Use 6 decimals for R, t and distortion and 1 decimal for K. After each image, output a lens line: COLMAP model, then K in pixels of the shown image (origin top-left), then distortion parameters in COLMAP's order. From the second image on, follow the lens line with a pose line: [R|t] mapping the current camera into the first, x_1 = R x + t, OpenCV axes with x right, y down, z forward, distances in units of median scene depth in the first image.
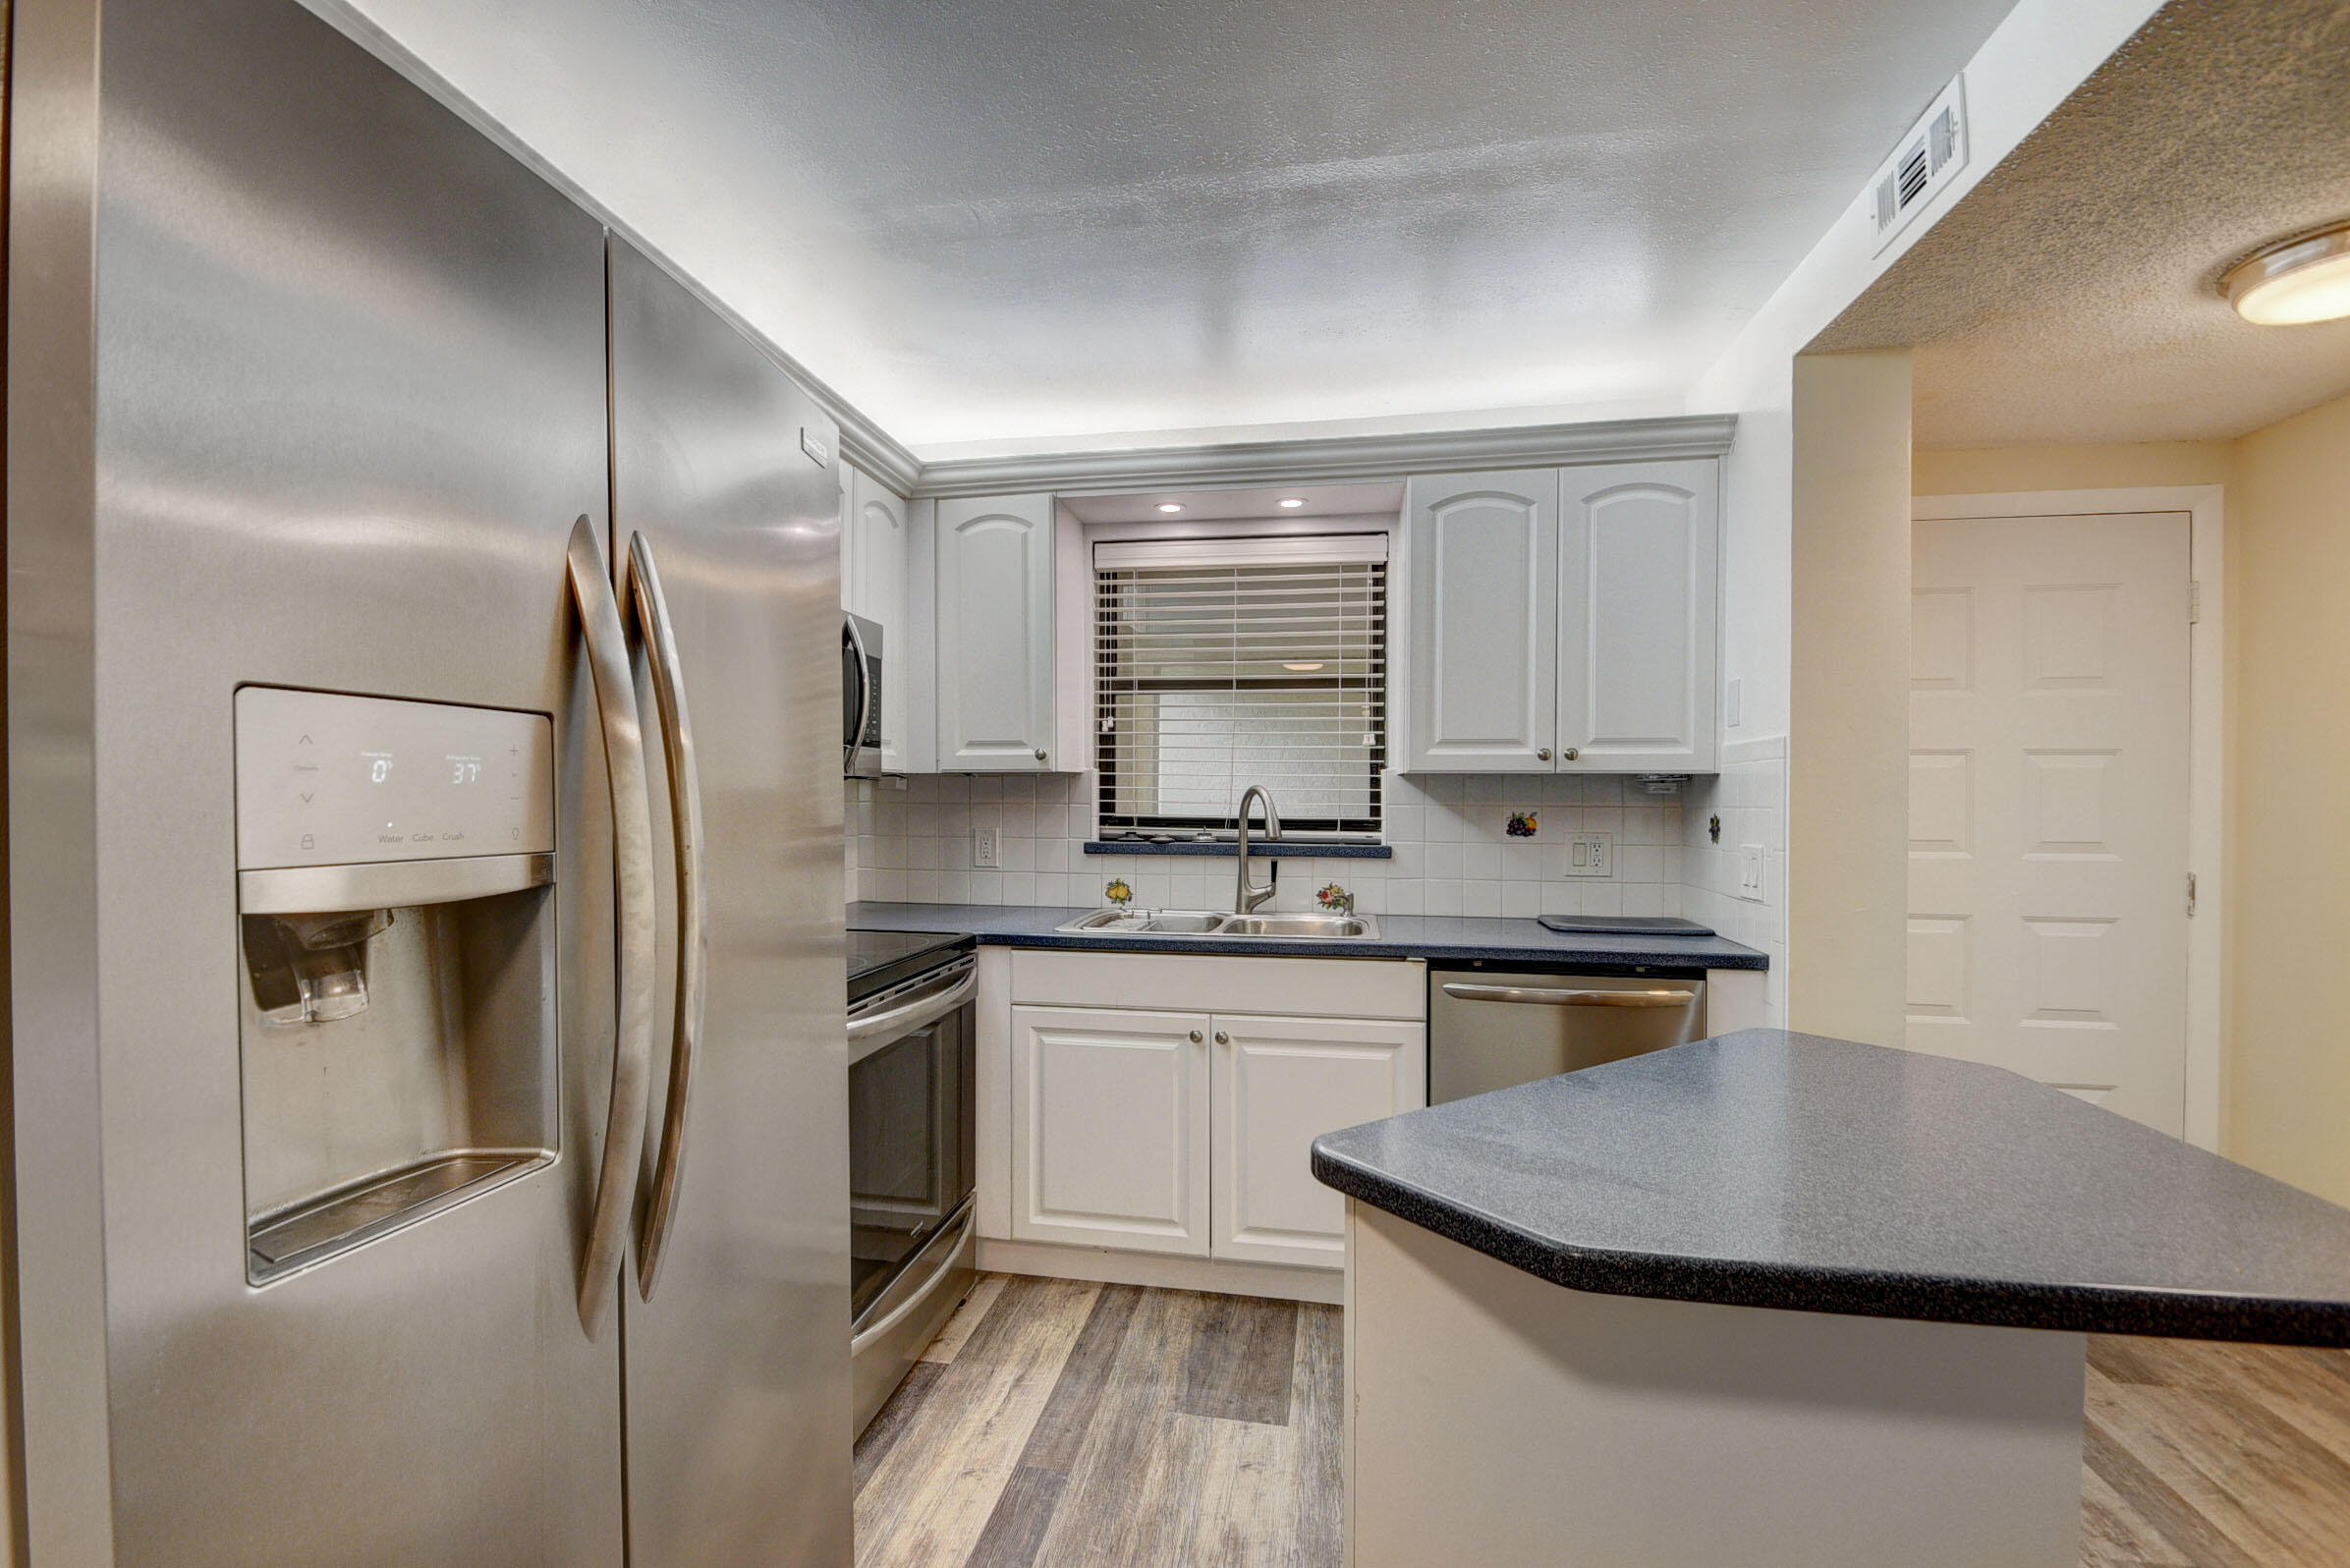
lens RADIAL K [[1051.4, 0, 1136.8], [0, 1051.4, 787.9], [0, 0, 1]] dist [0.008131, -0.001750]
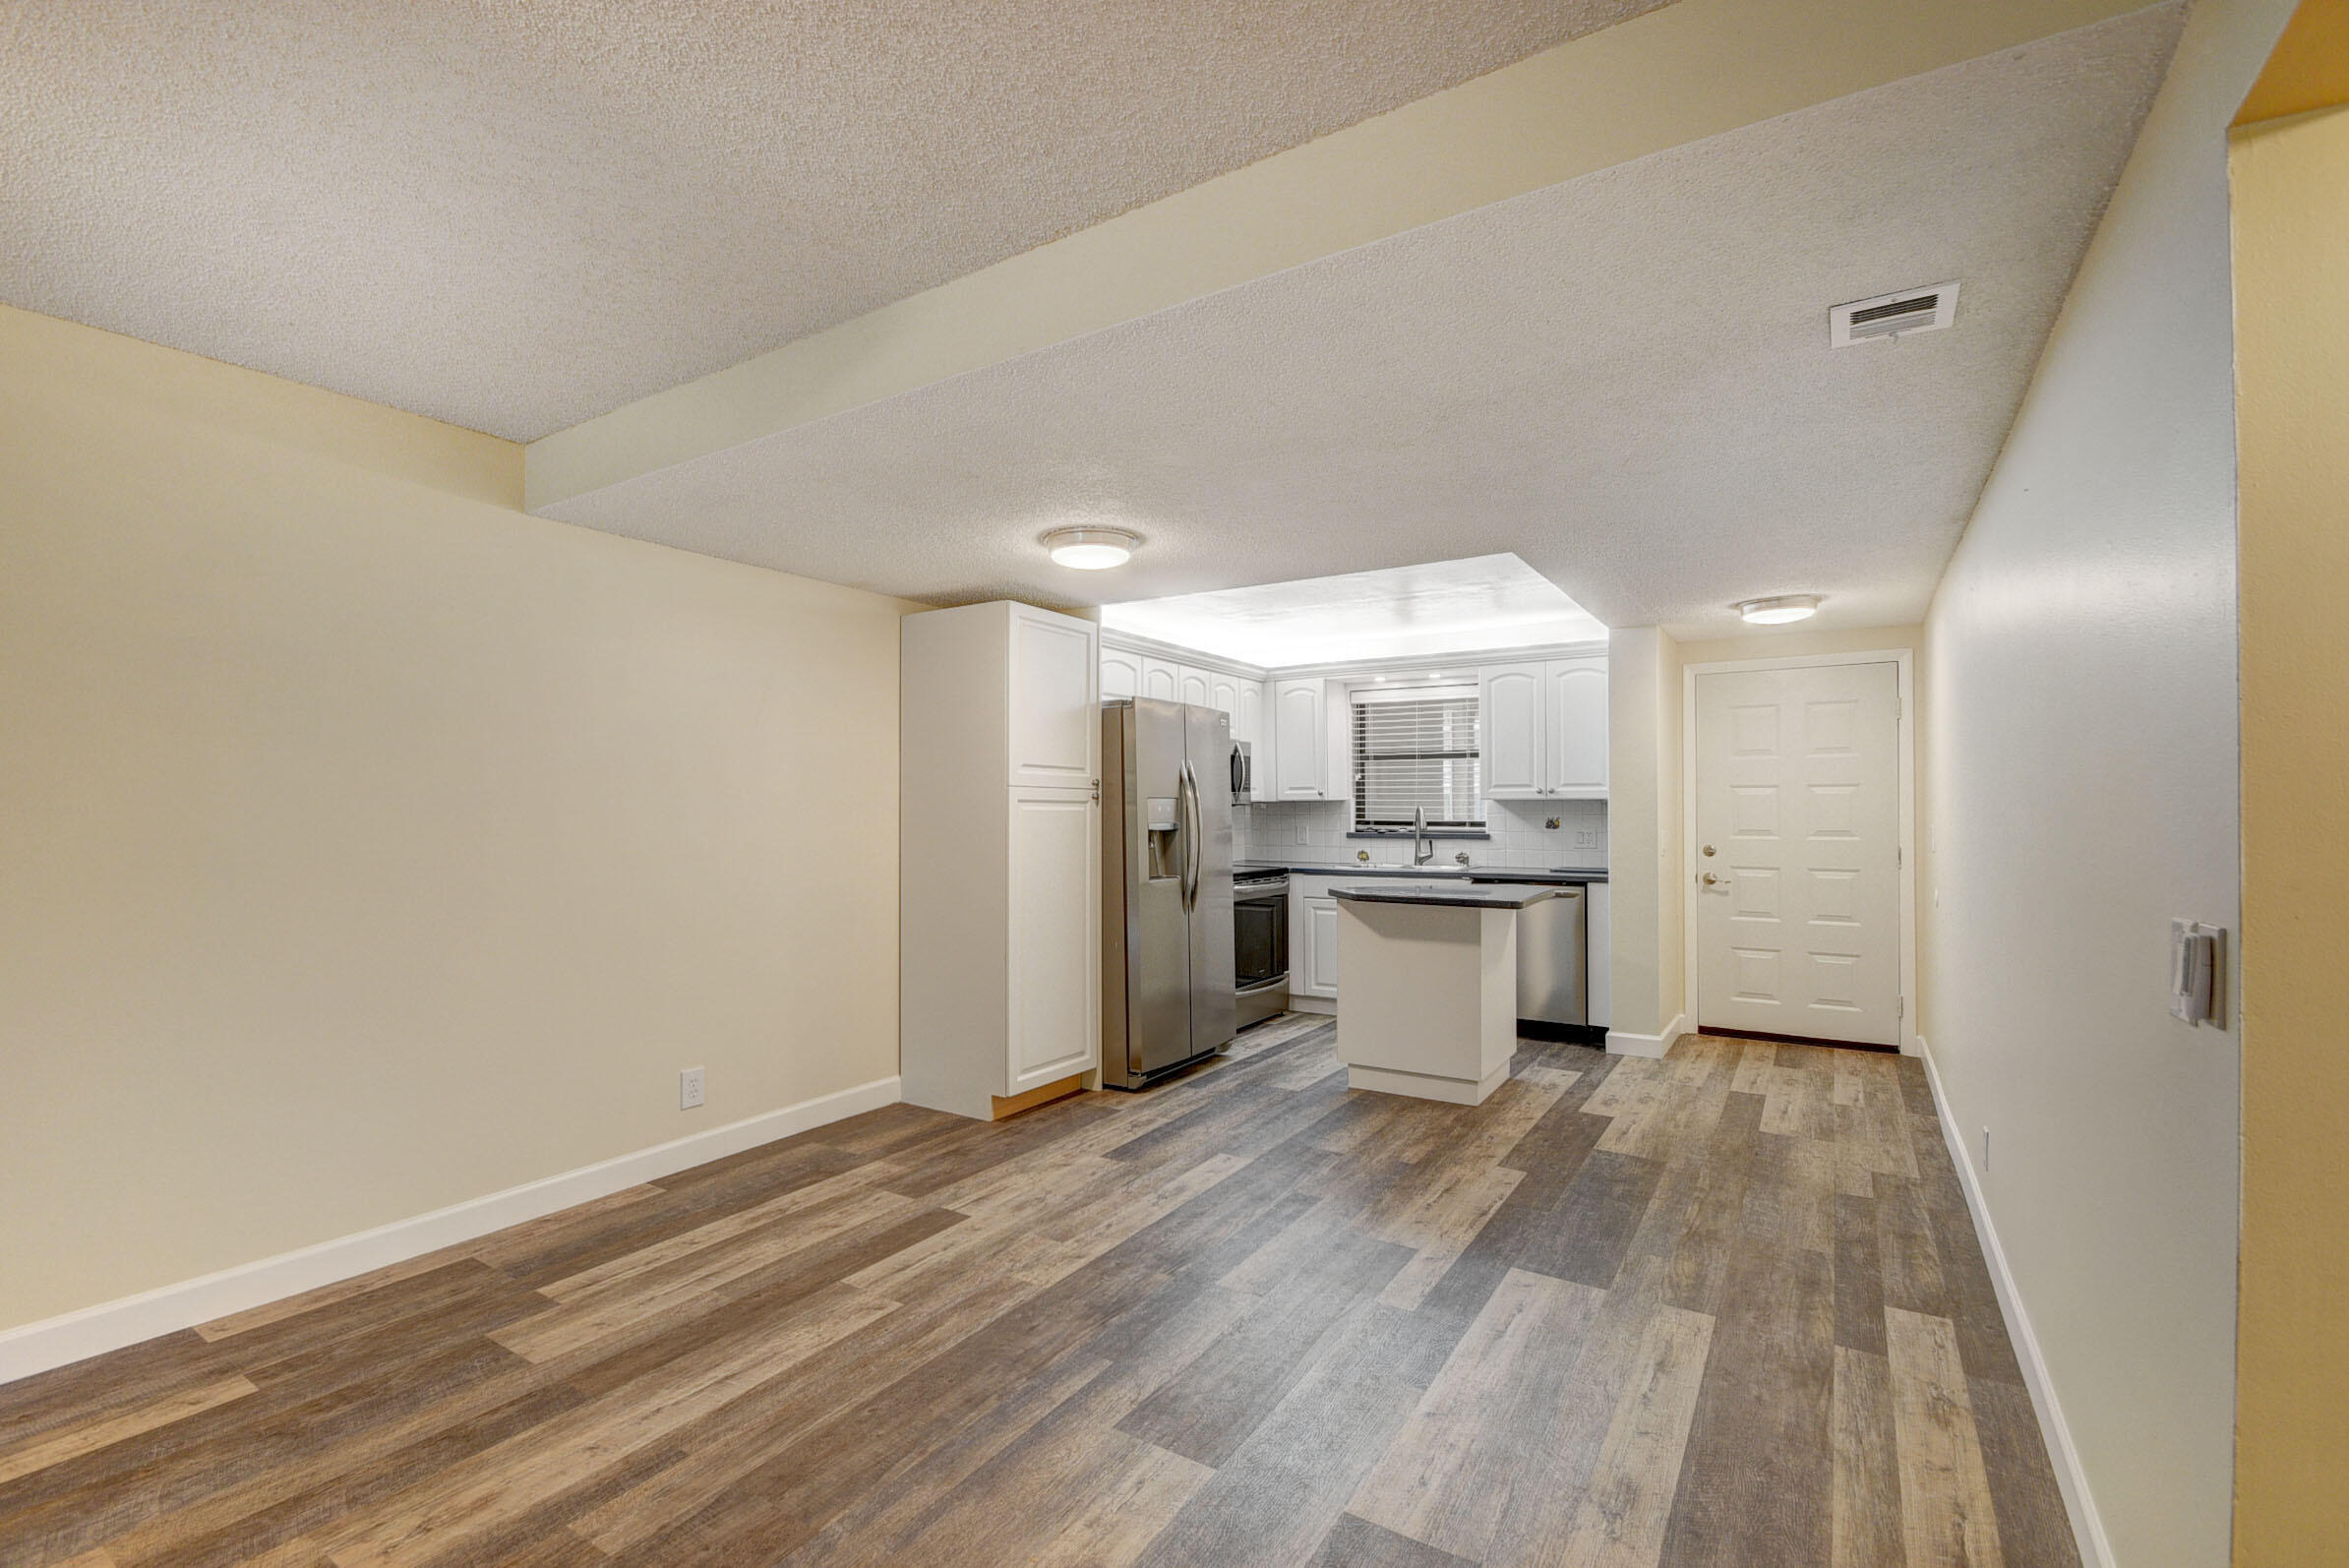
lens RADIAL K [[1050.9, 0, 1158.2], [0, 1050.9, 778.3], [0, 0, 1]] dist [0.008131, -0.001750]
pose [[0.924911, -0.019138, -0.379701, 0.429913], [0.012982, 0.999740, -0.018767, -0.024719], [0.379961, 0.012429, 0.924919, -1.188655]]
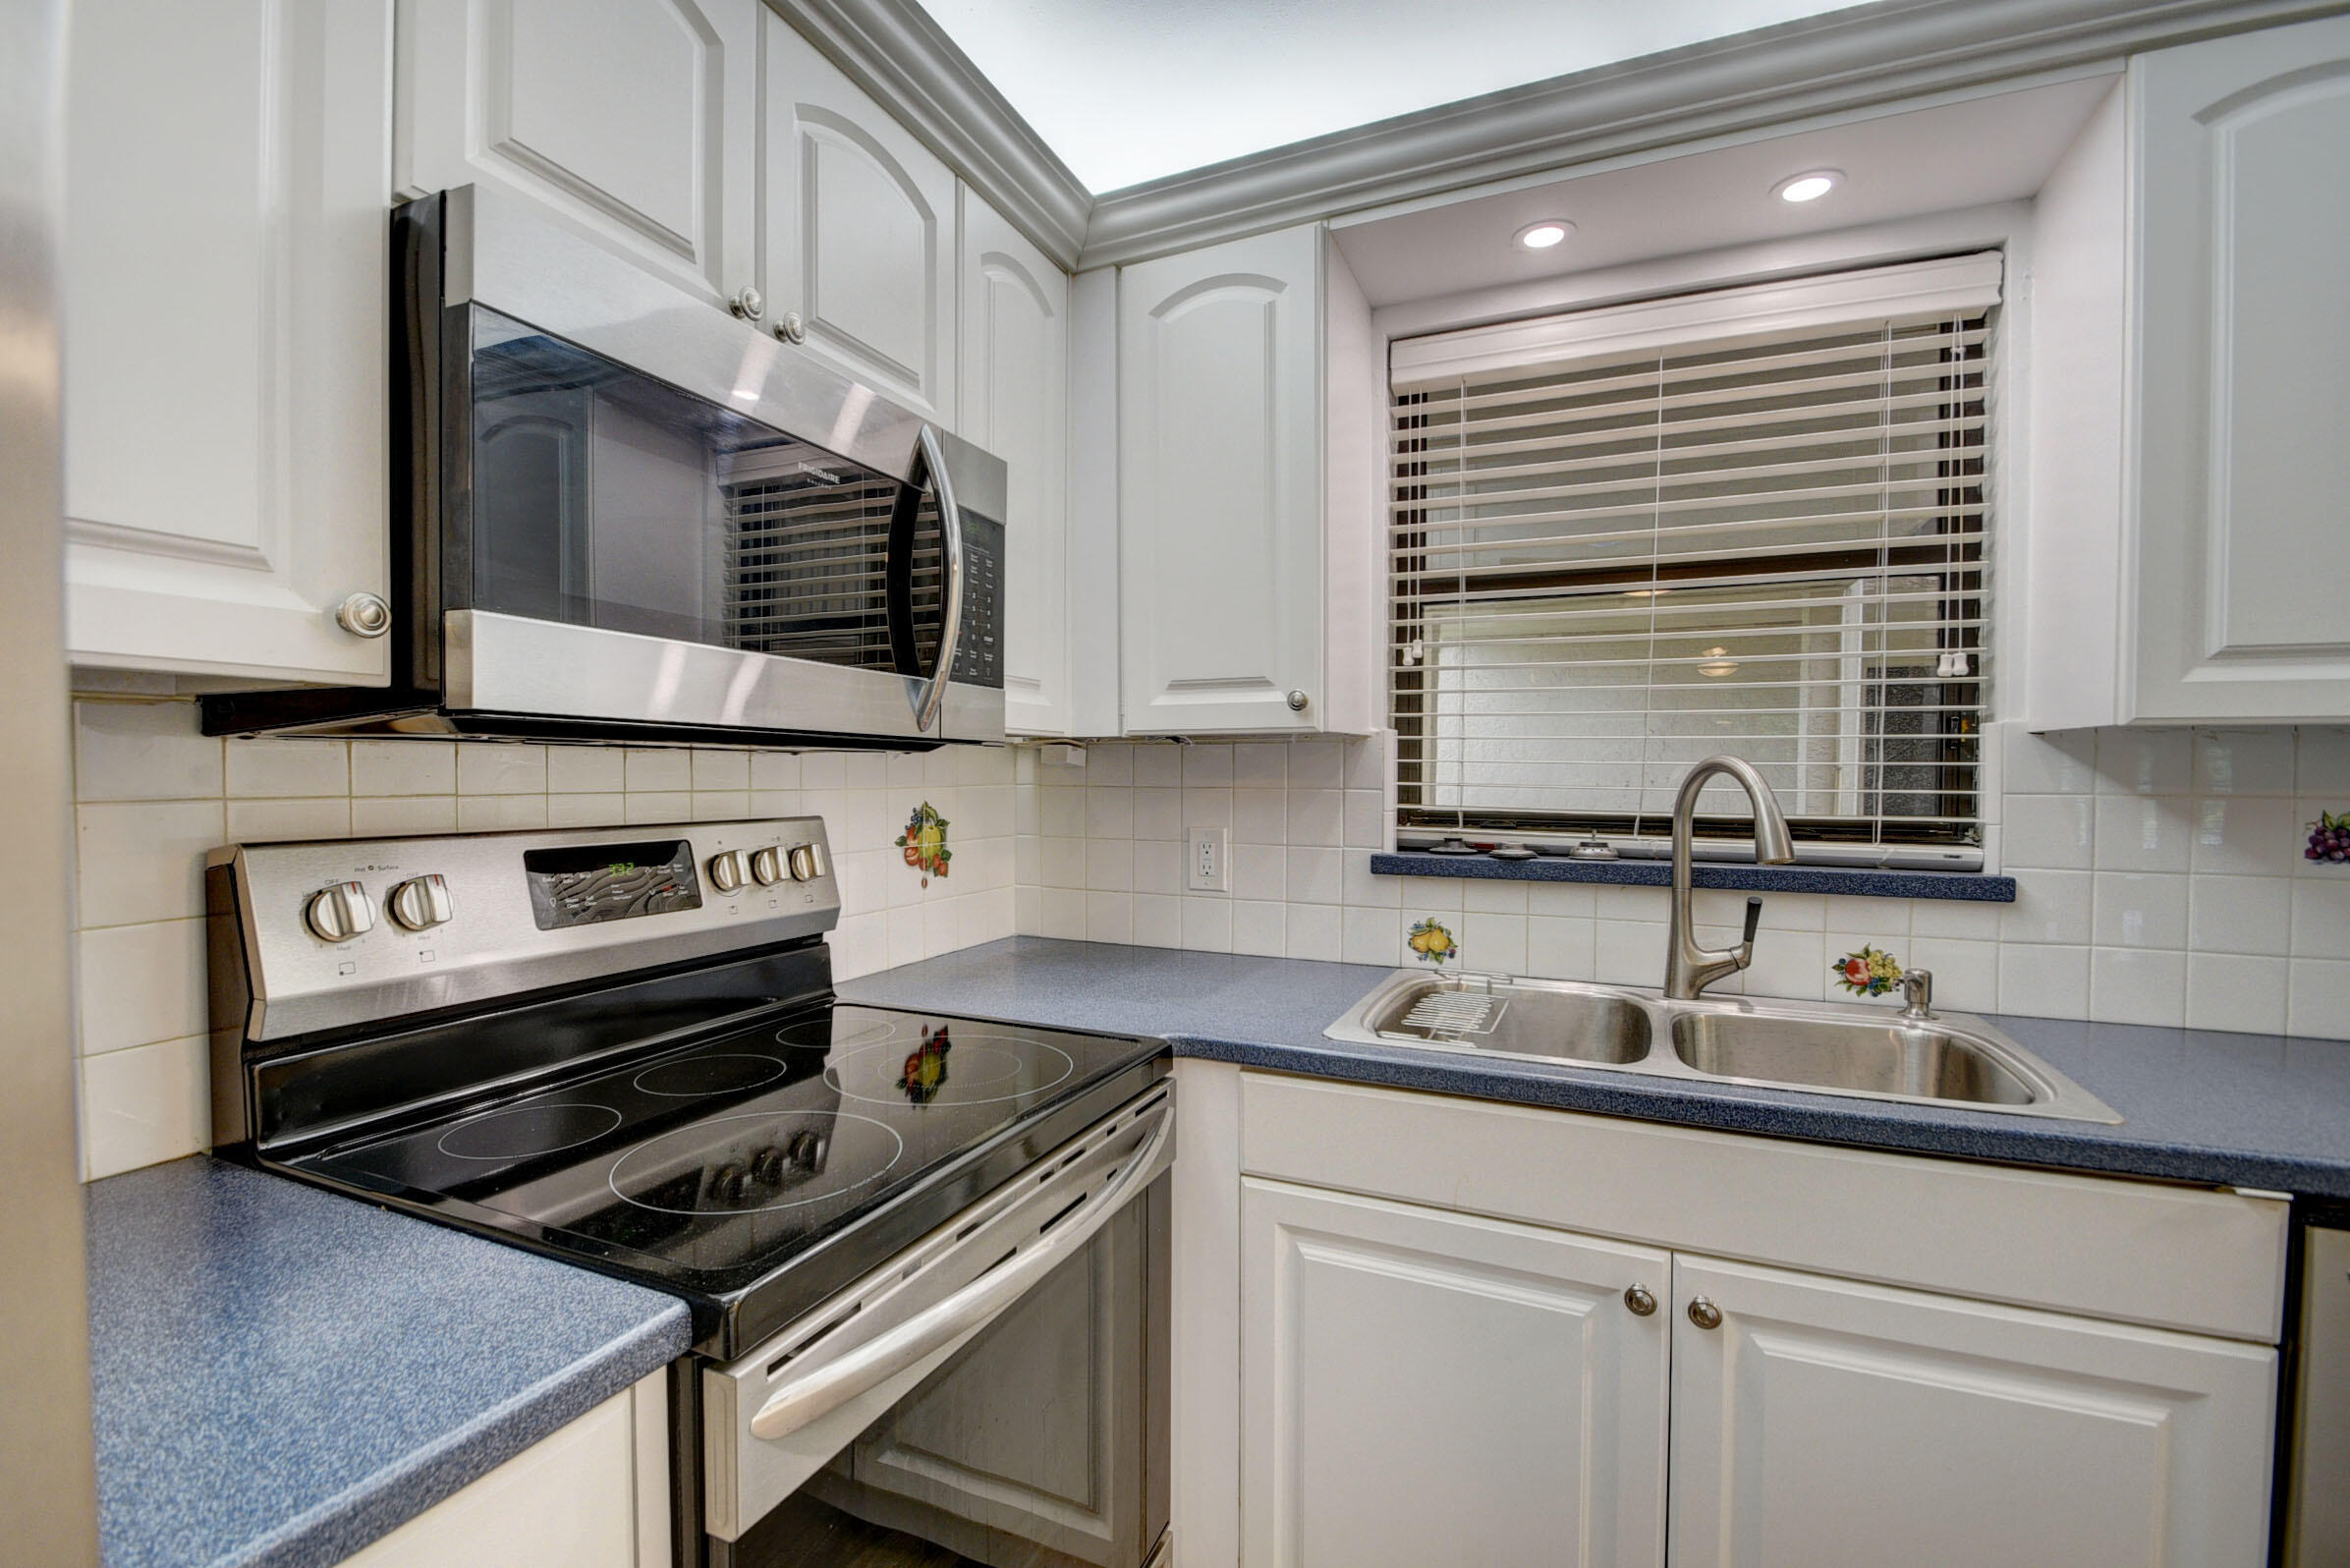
lens RADIAL K [[1051.4, 0, 1127.7], [0, 1051.4, 799.6], [0, 0, 1]] dist [0.008131, -0.001750]
pose [[0.970028, 0.006017, -0.242919, -0.041252], [0.002375, 0.999411, 0.034243, 0.000980], [0.242981, -0.033794, 0.969442, 0.419257]]
